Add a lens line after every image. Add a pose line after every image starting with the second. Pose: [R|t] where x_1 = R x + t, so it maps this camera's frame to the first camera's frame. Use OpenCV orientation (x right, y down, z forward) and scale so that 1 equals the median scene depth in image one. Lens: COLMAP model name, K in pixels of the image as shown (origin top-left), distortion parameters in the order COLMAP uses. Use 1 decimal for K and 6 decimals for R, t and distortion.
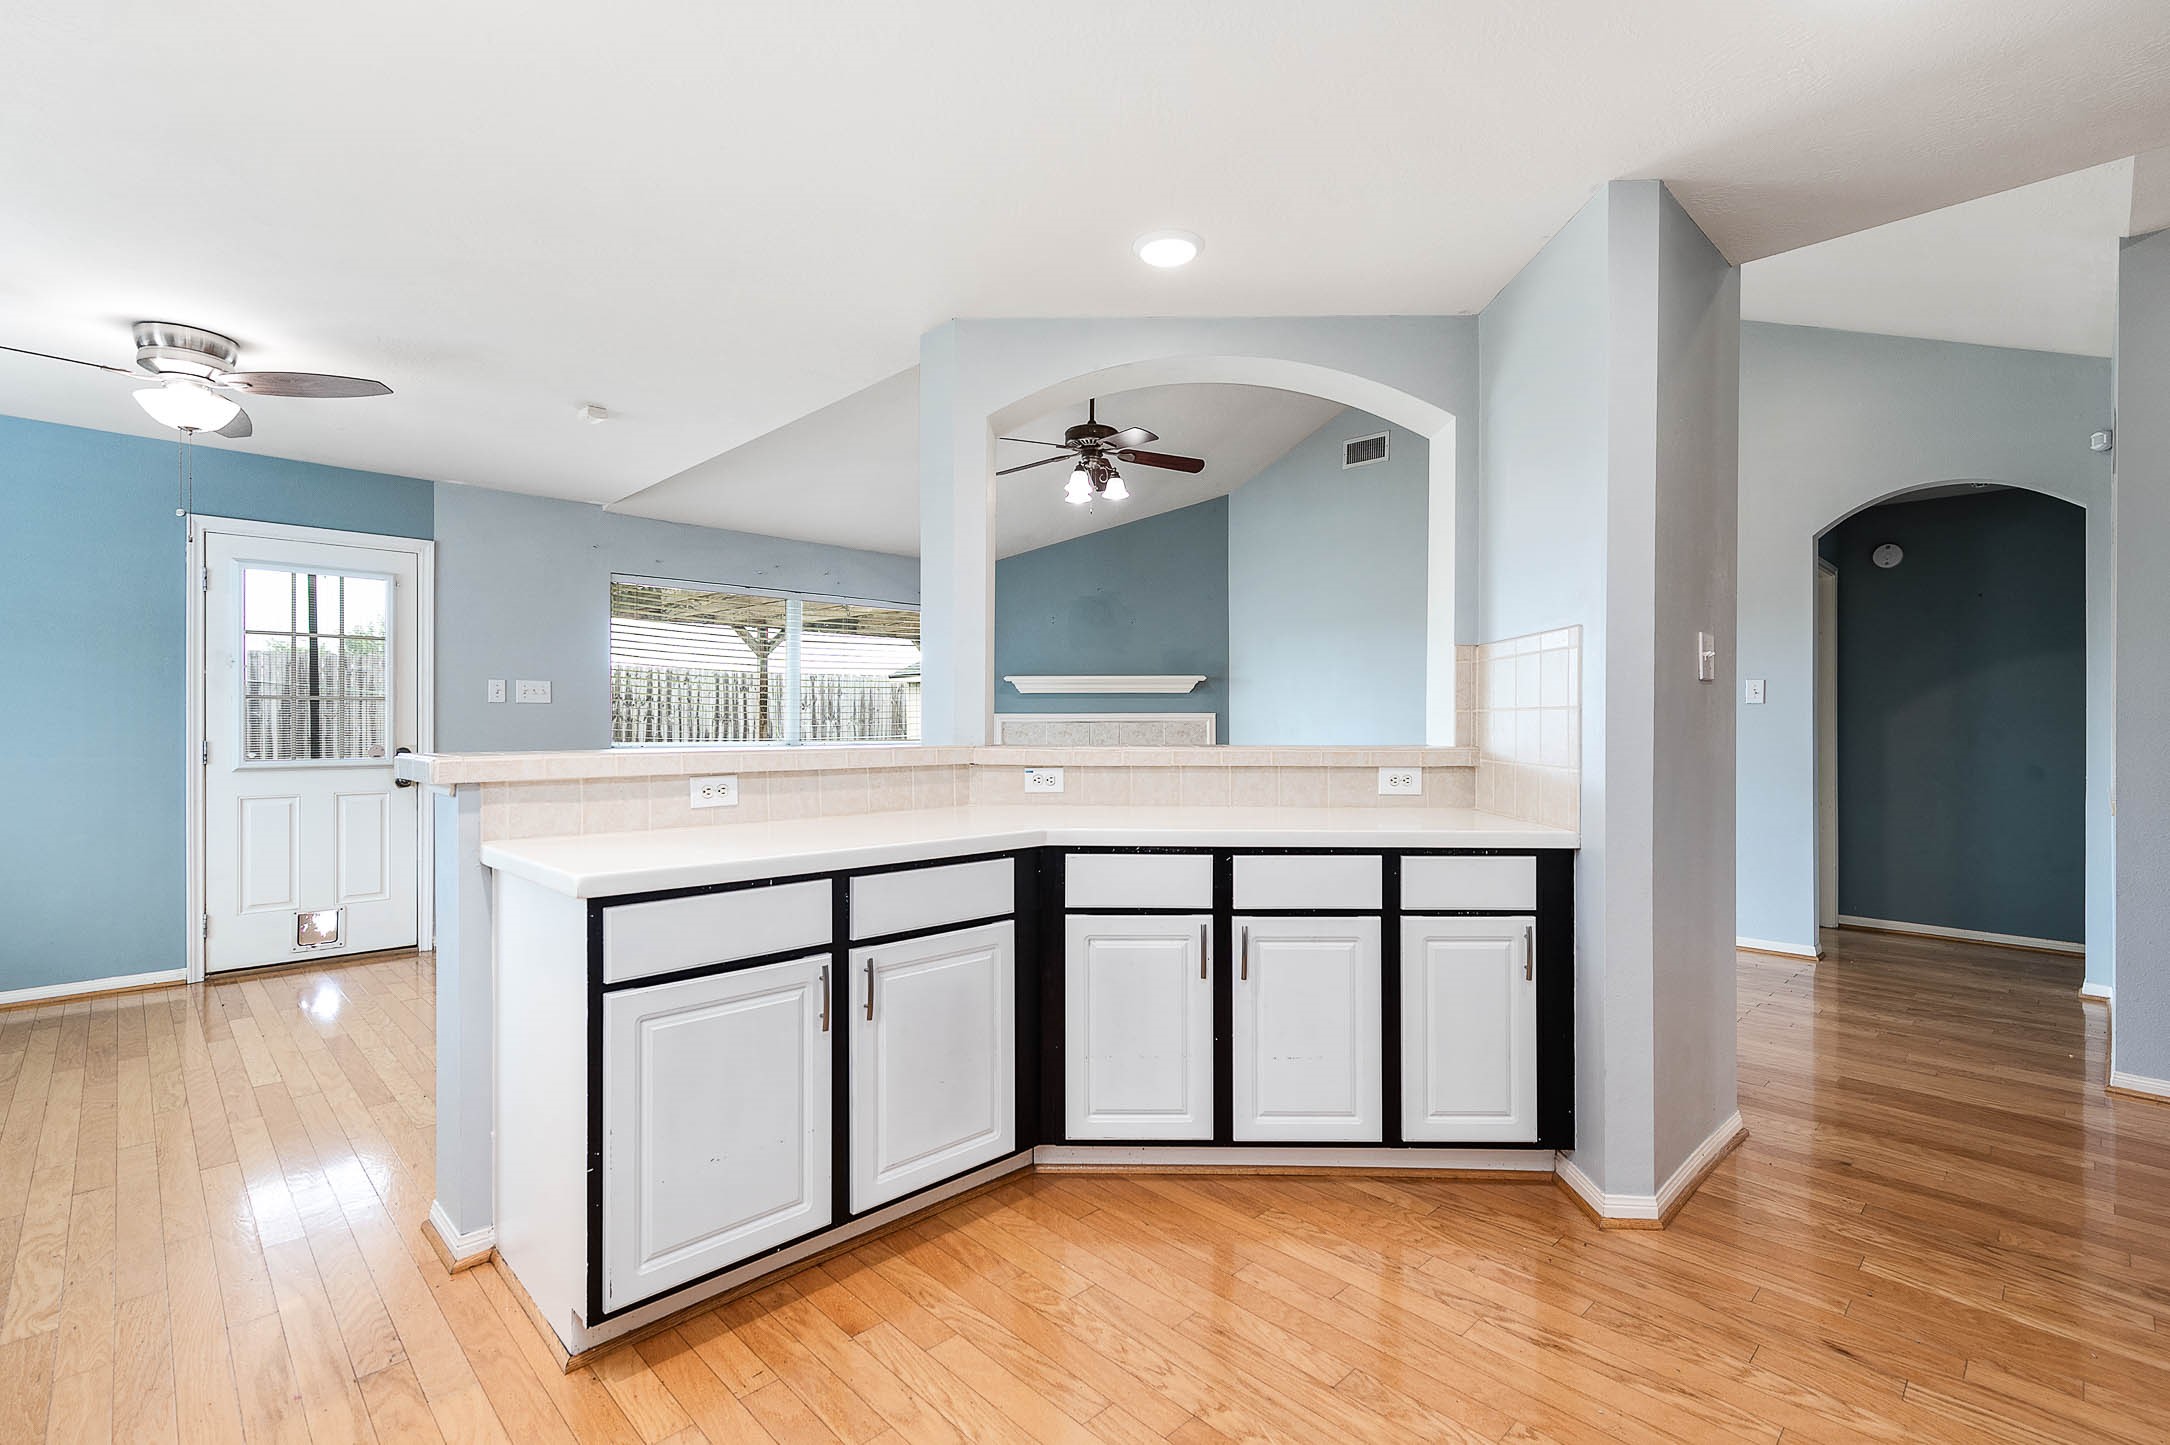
lens RADIAL K [[985.1, 0, 1085.0], [0, 985.1, 722.5], [0, 0, 1]] dist [0.003297, 0.000351]
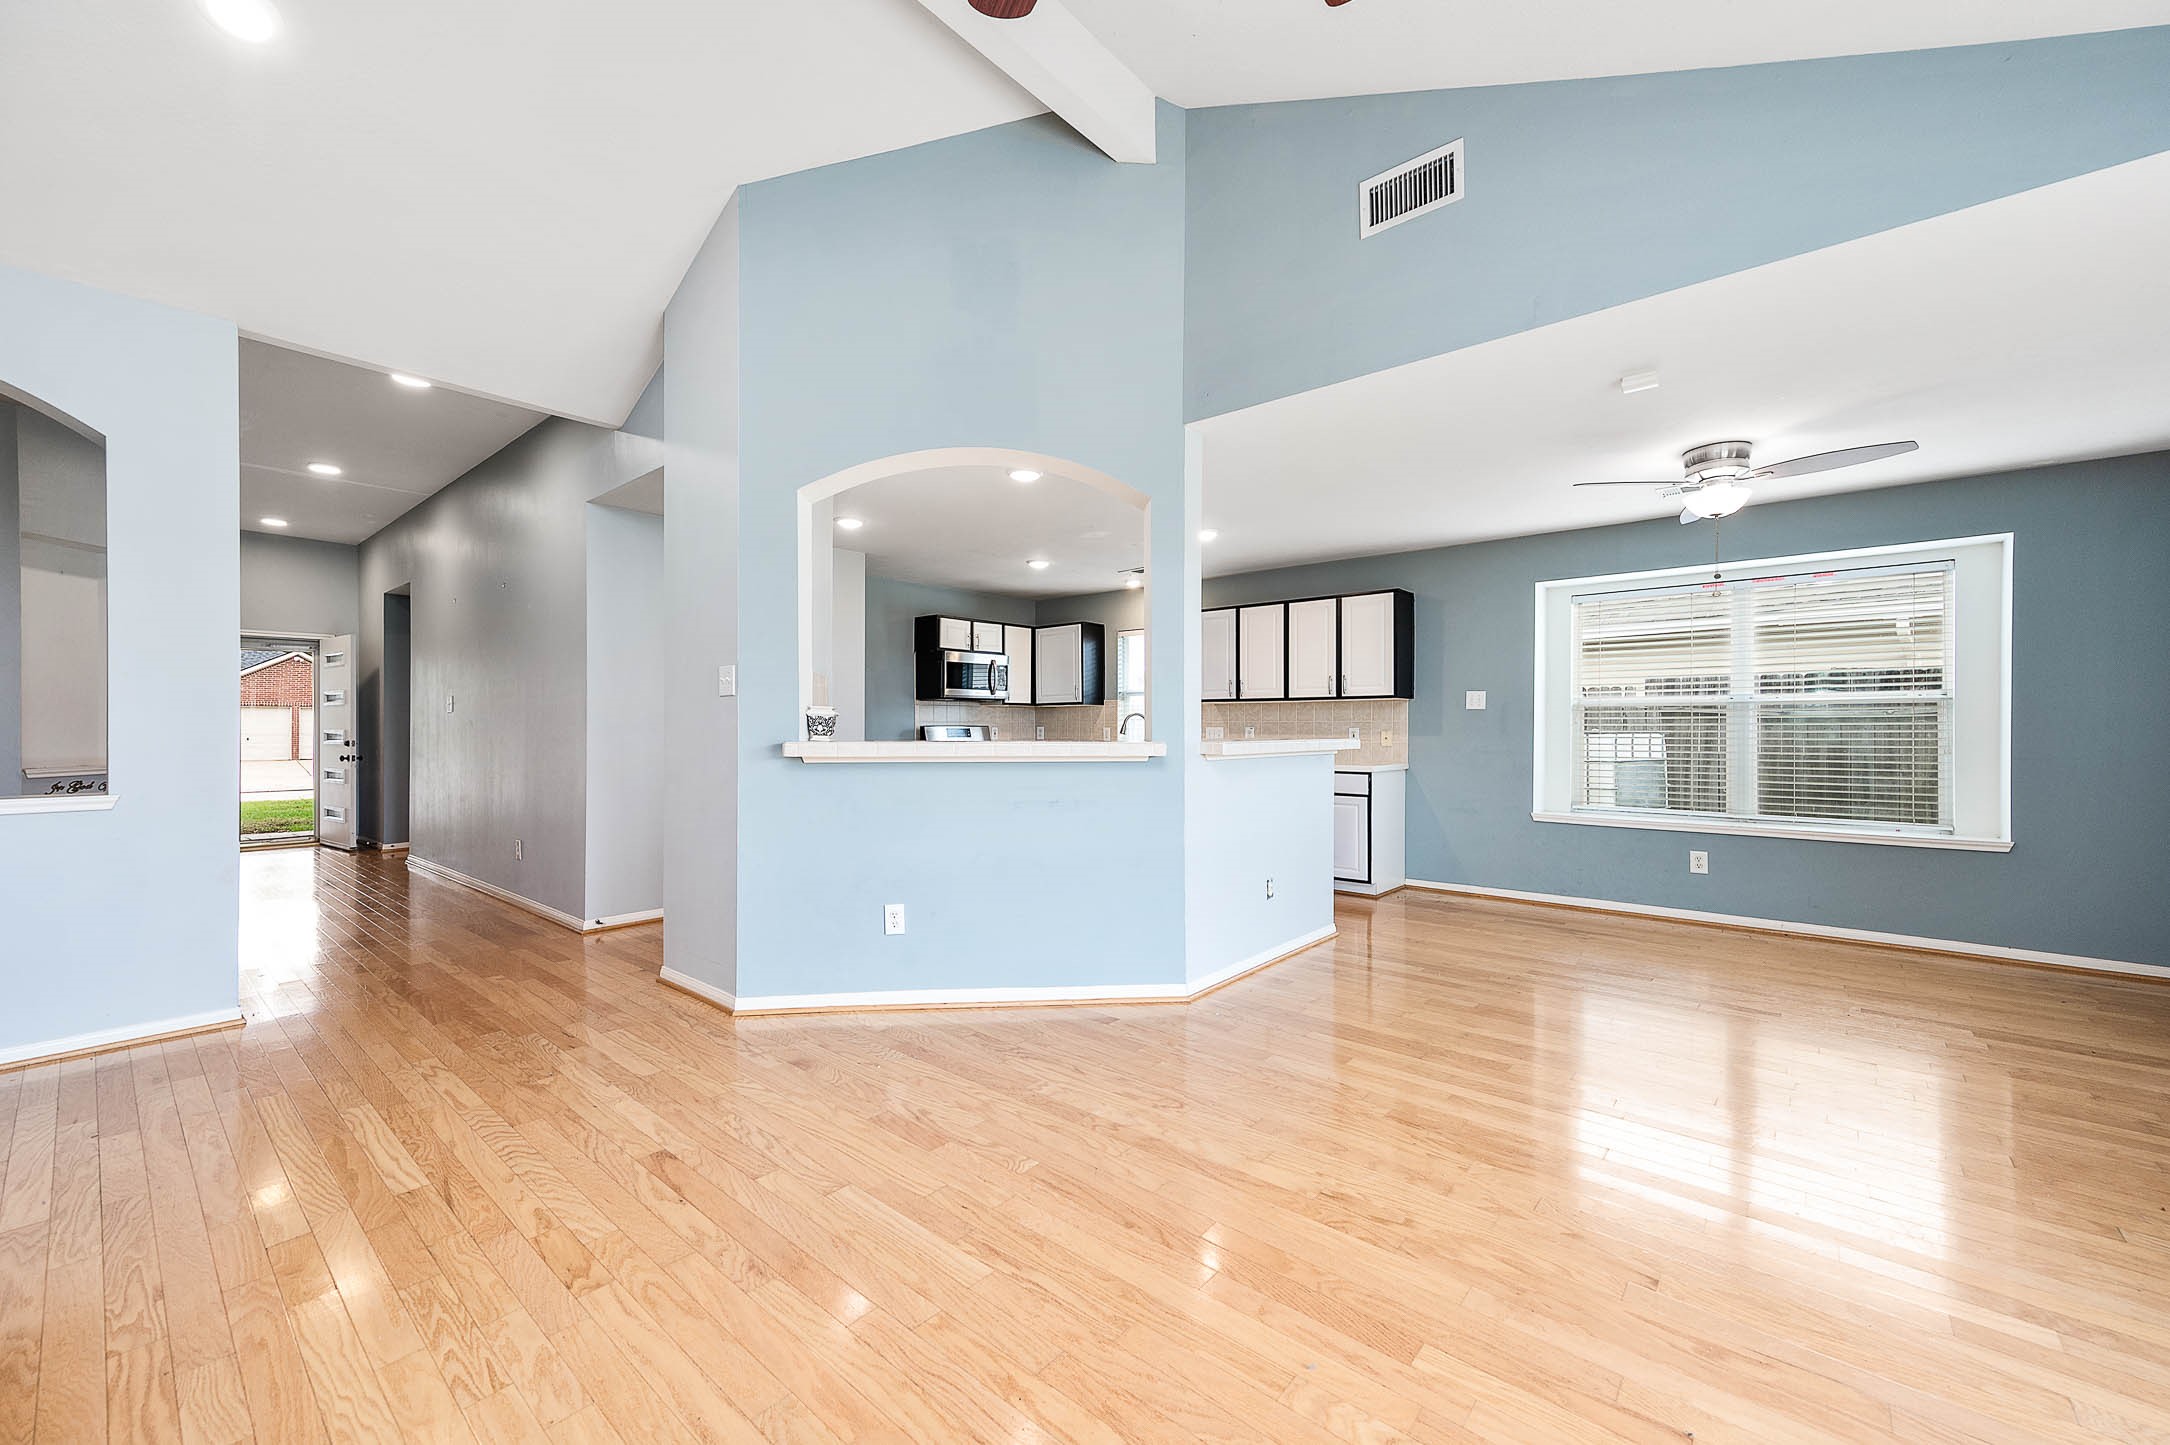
lens RADIAL K [[848.3, 0, 1084.7], [0, 848.3, 719.3], [0, 0, 1]] dist [0.008058, 0.000248]
pose [[-0.996270, -0.001930, -0.086267, 0.059463], [-0.000751, 0.999906, -0.013690, 0.006555], [0.086286, -0.013574, -0.996178, 1.434588]]
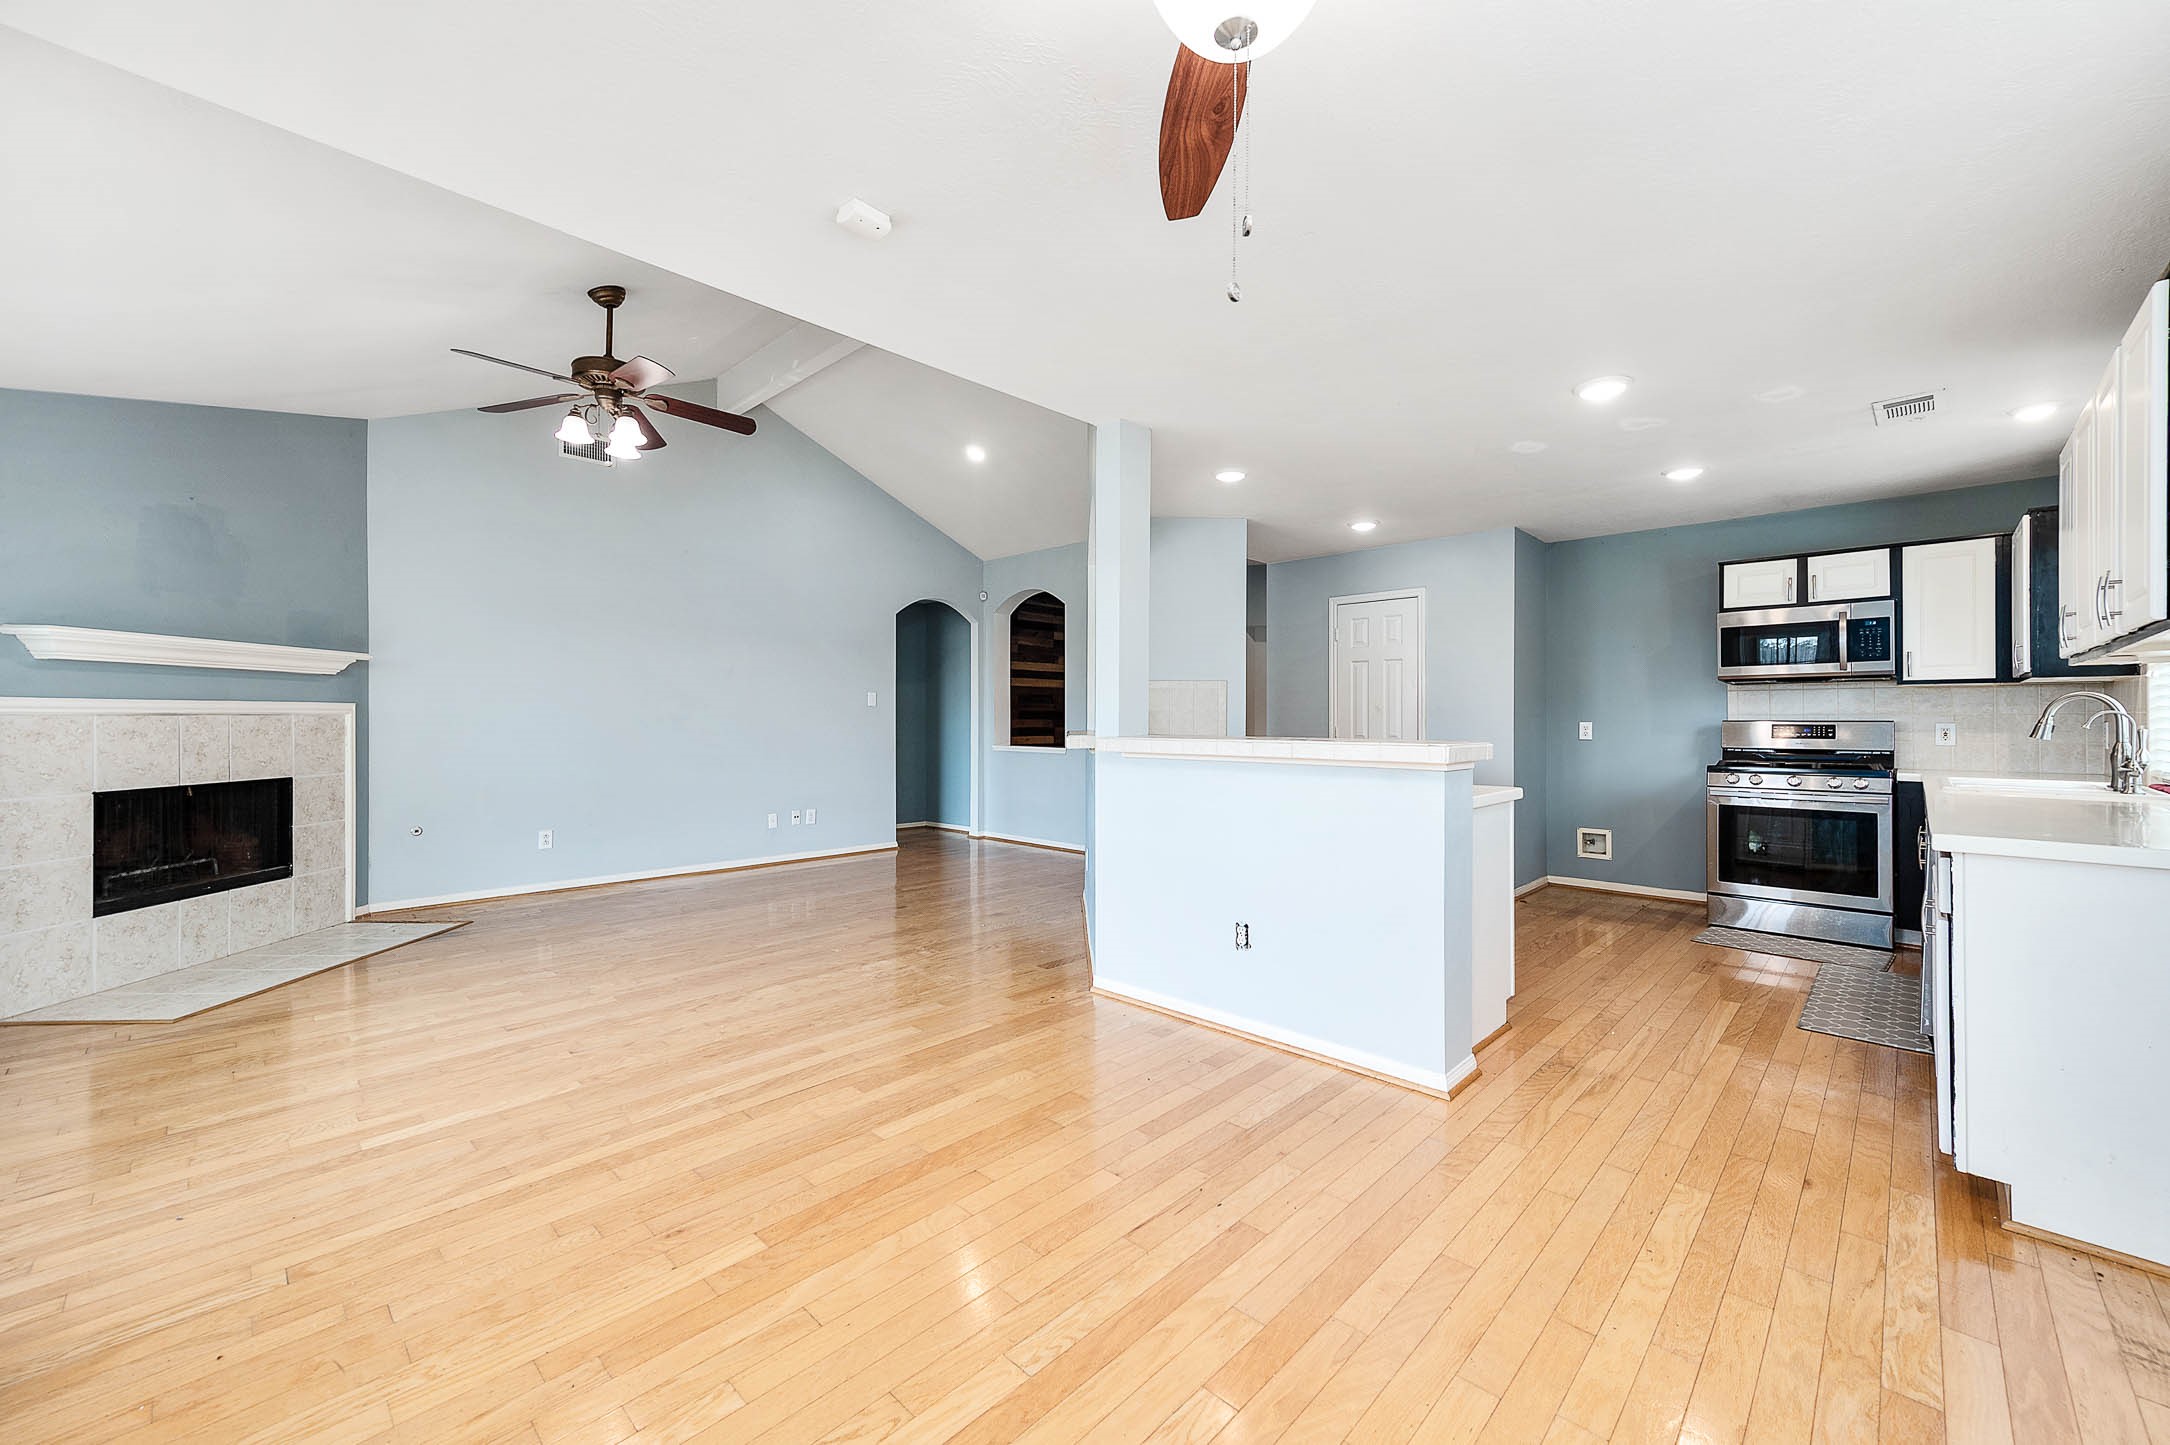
lens RADIAL K [[848.3, 0, 1084.7], [0, 848.3, 719.3], [0, 0, 1]] dist [0.008058, 0.000248]
pose [[-0.028025, -0.001176, 0.999607, -0.855560], [-0.004396, 0.999990, 0.001053, -0.000113], [-0.999598, -0.004365, -0.028029, 0.724656]]
